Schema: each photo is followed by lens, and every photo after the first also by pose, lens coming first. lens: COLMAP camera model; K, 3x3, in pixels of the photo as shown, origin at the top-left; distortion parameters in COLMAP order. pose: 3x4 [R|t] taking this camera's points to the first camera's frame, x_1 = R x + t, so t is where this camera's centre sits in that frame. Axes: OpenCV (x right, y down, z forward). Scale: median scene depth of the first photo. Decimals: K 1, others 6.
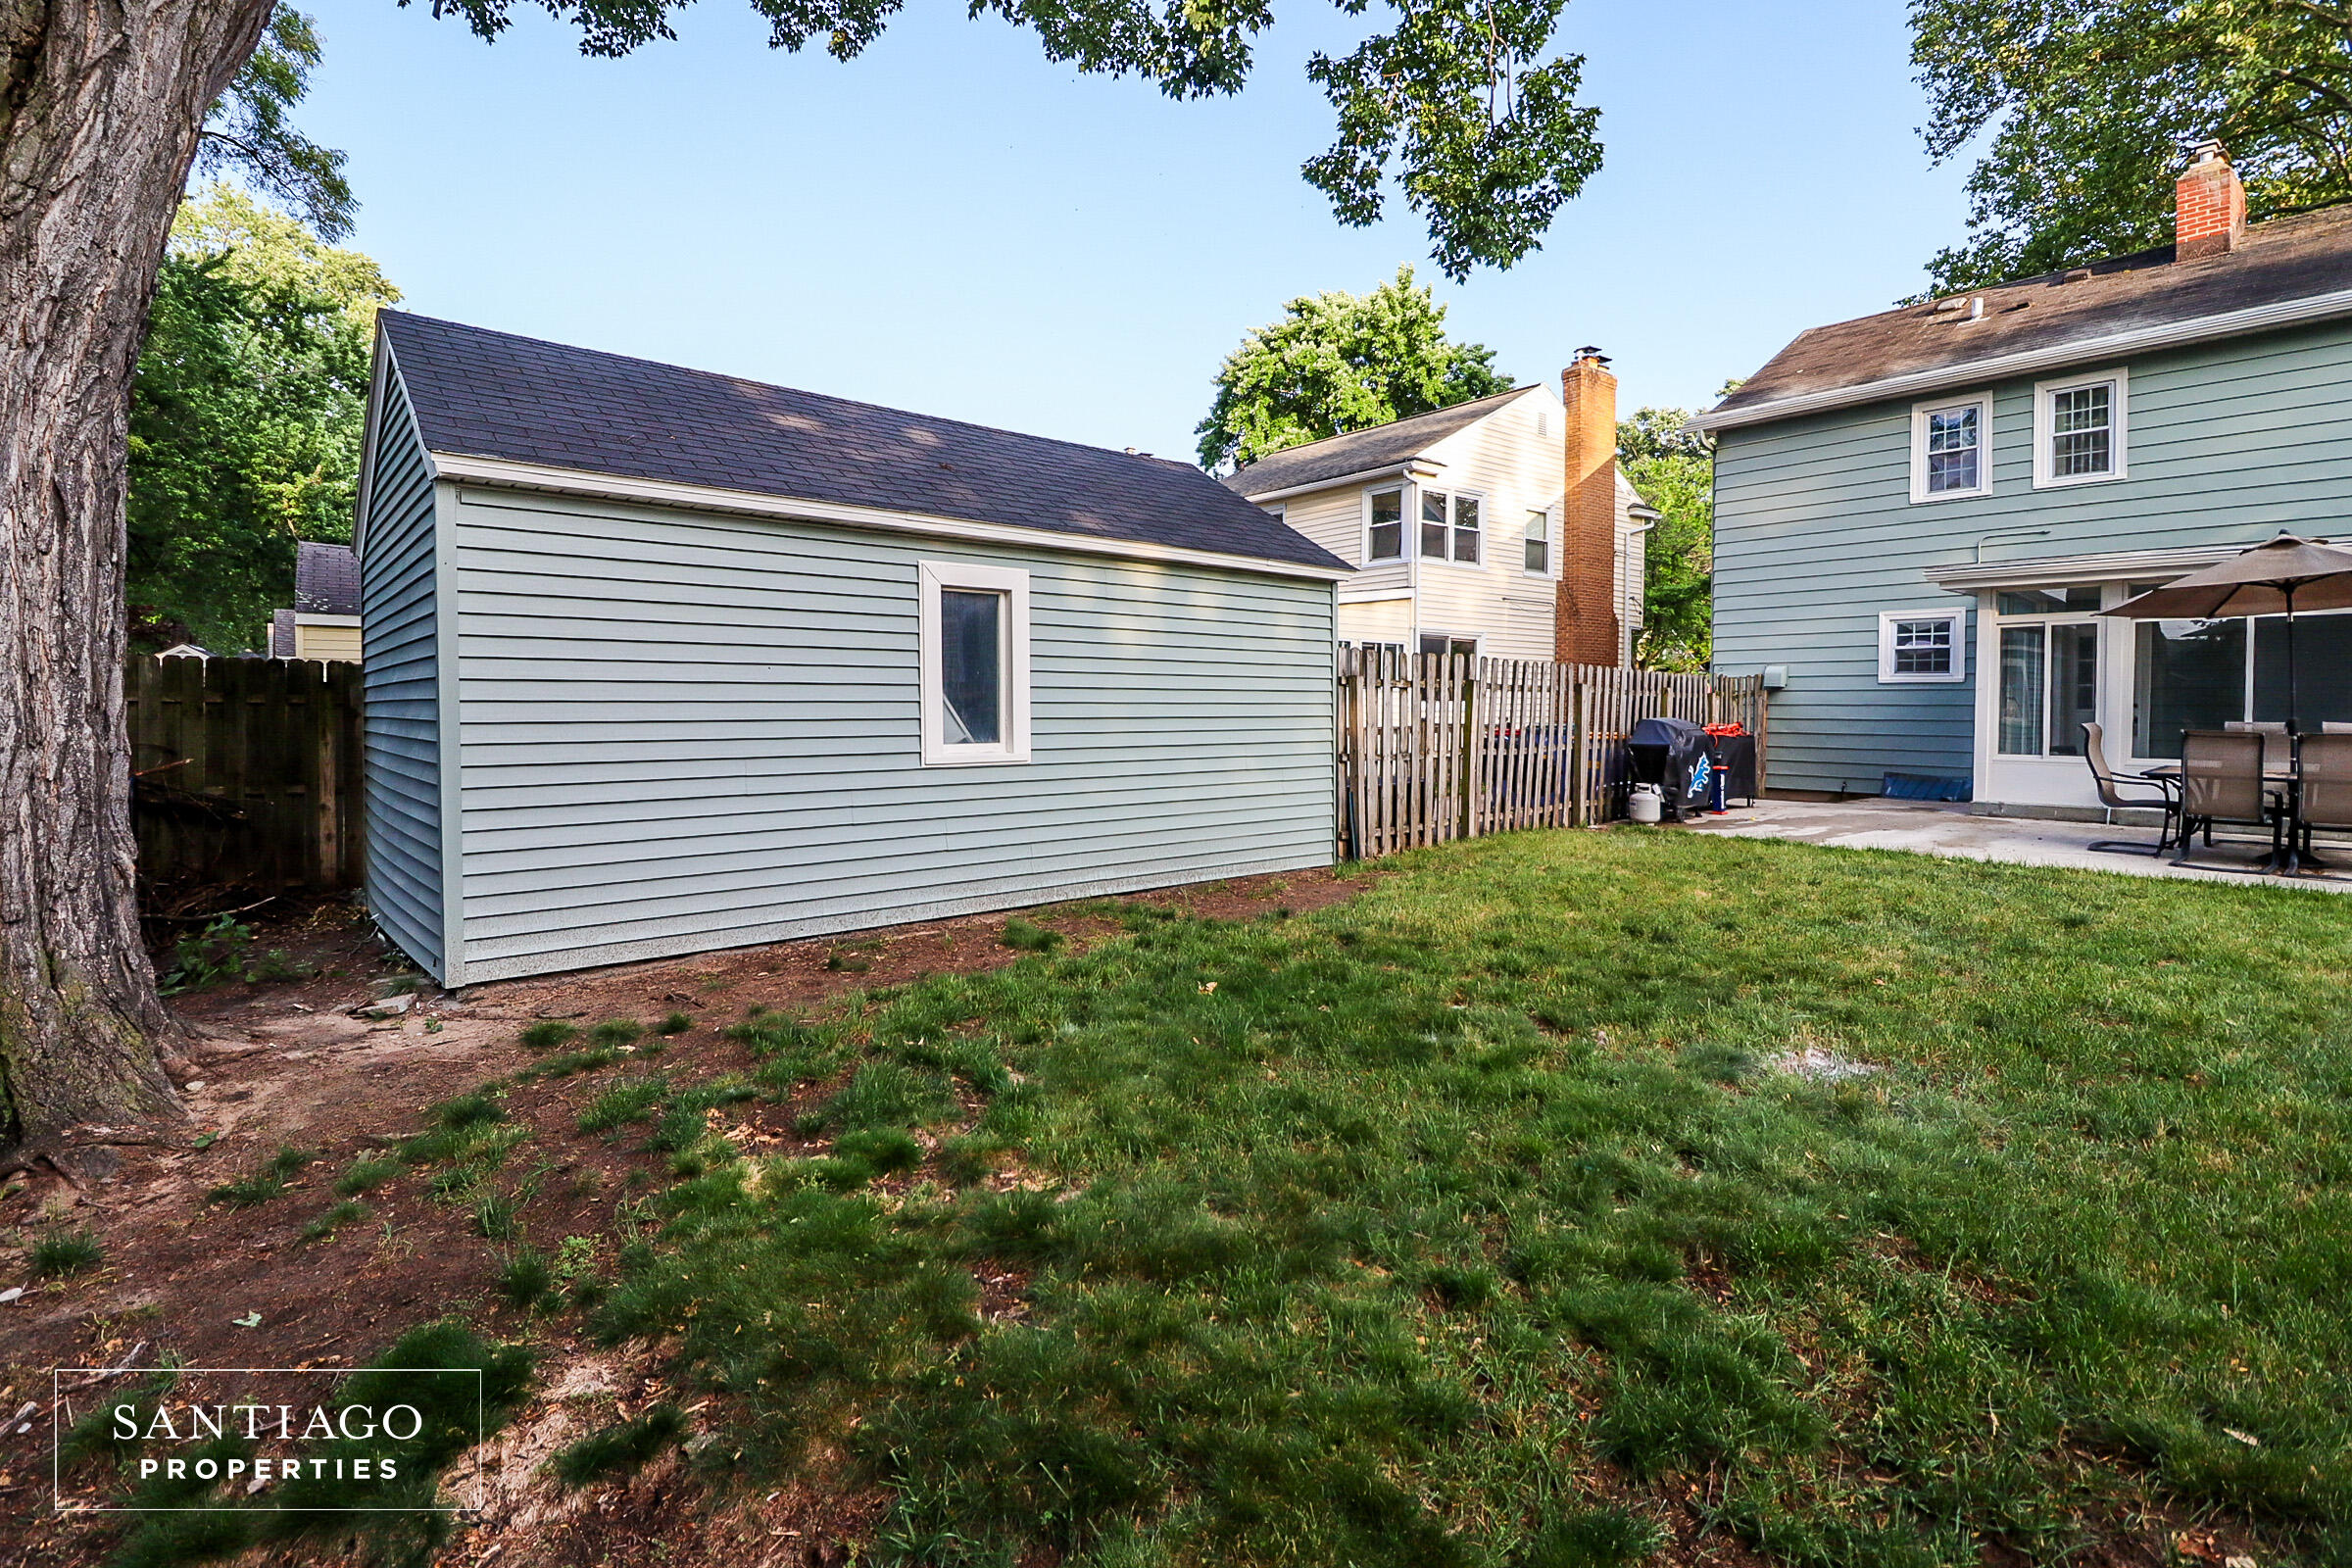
lens RADIAL K [[1107.4, 0, 1164.2], [0, 1107.4, 744.6], [0, 0, 1]] dist [-0.031244, -0.000789]
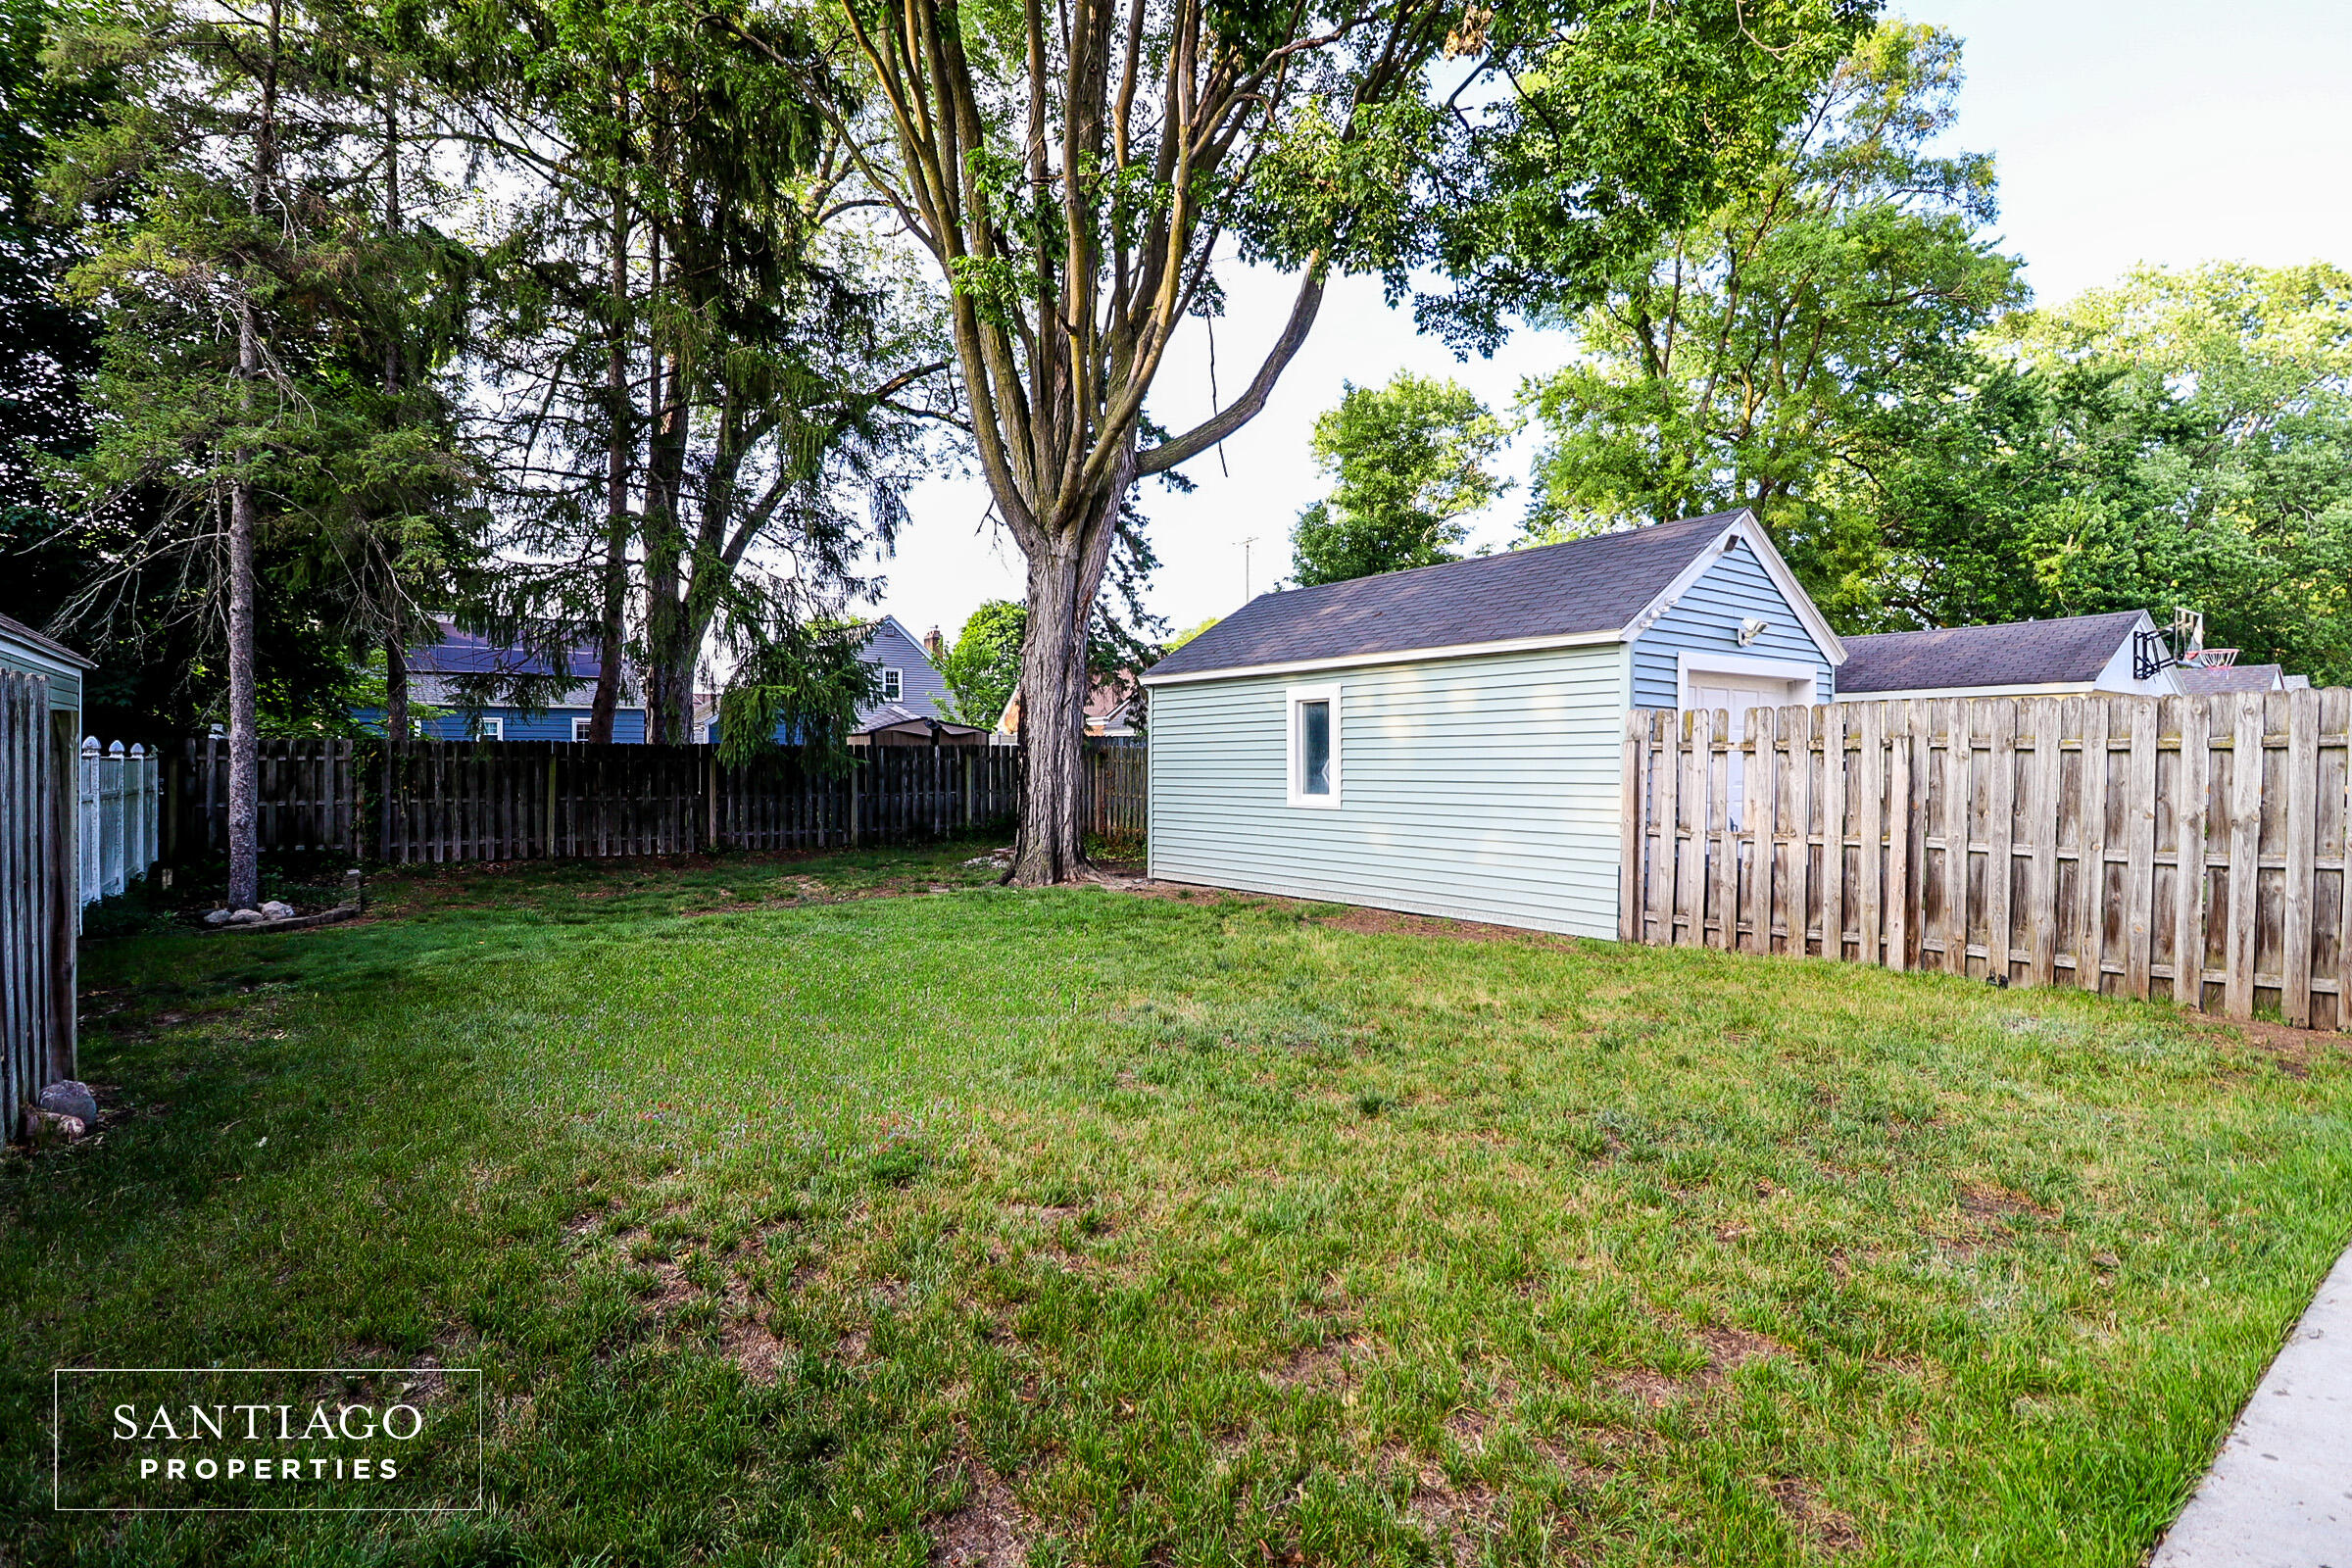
lens RADIAL K [[1078.9, 0, 1176.0], [0, 1078.9, 784.0], [0, 0, 1]] dist [-0.008952, -0.000296]
pose [[-0.080452, 0.014582, -0.996652, 0.706094], [-0.028707, 0.999444, 0.016941, -0.018843], [0.996345, 0.029973, -0.079989, 0.459569]]
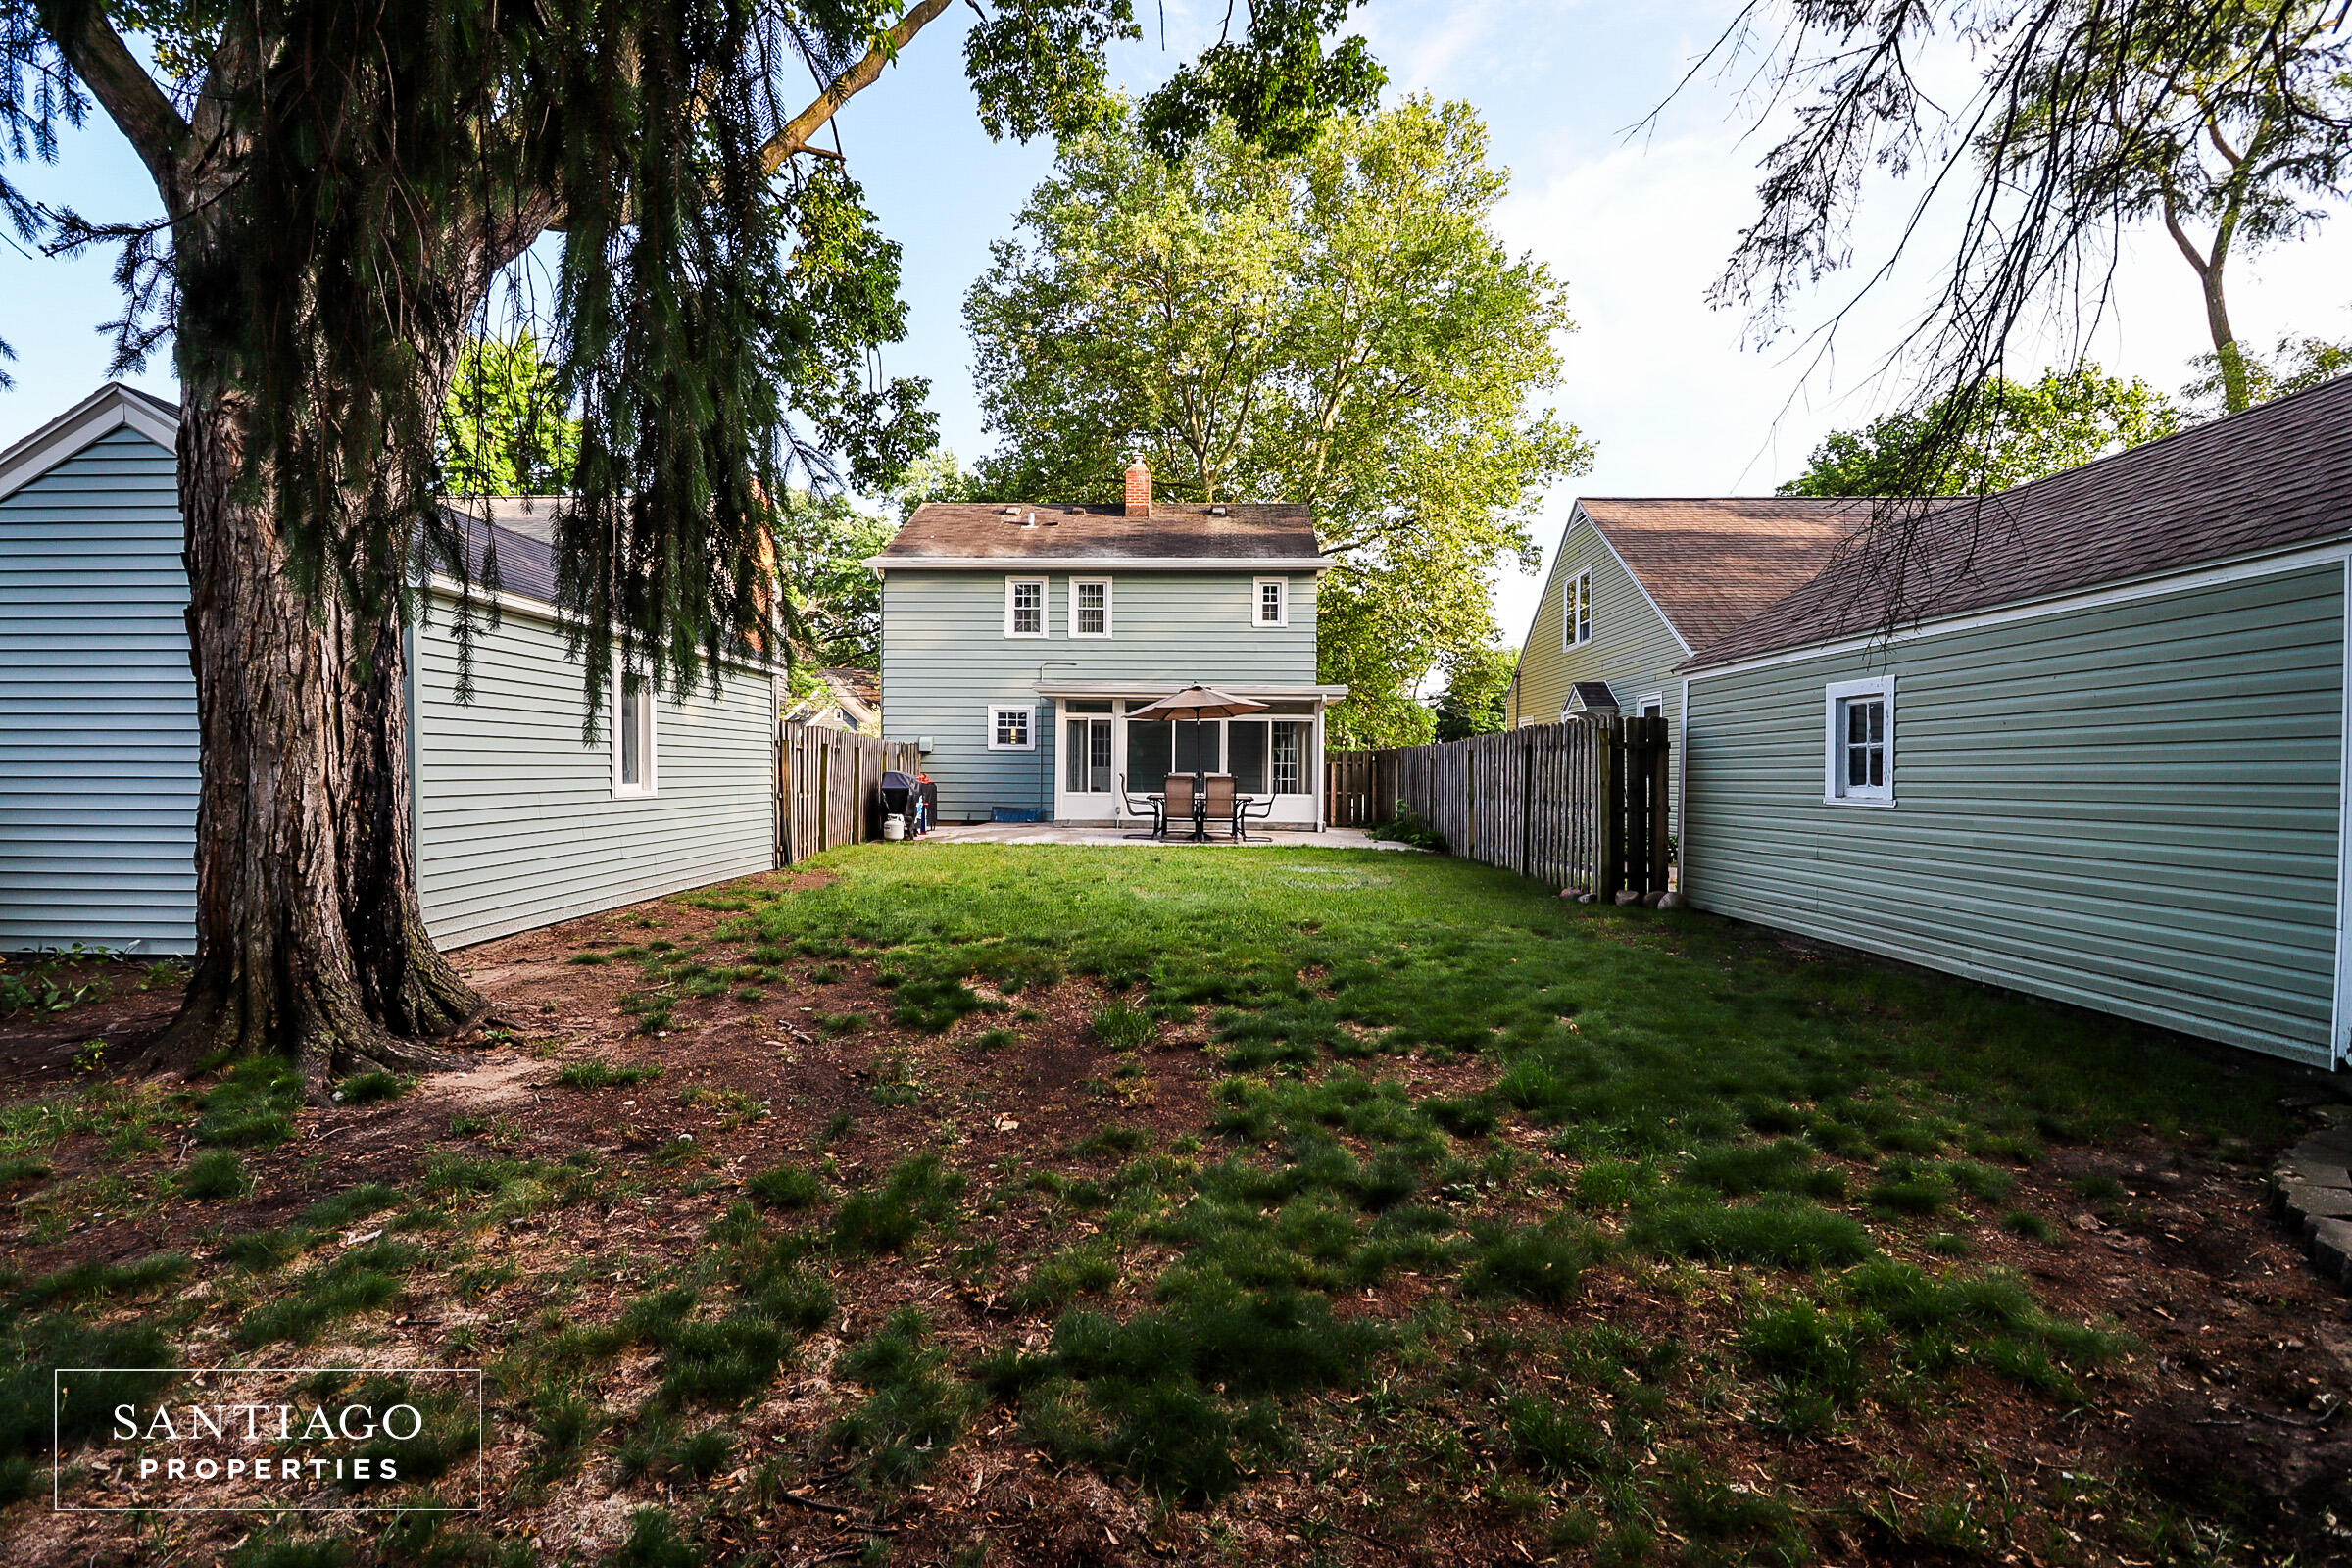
lens RADIAL K [[1078.9, 0, 1176.0], [0, 1078.9, 784.0], [0, 0, 1]] dist [-0.008952, -0.000296]
pose [[0.636156, -0.004572, 0.771547, -0.387703], [0.017917, 0.999800, -0.008848, 0.011874], [-0.771352, 0.019453, 0.636111, -0.200528]]
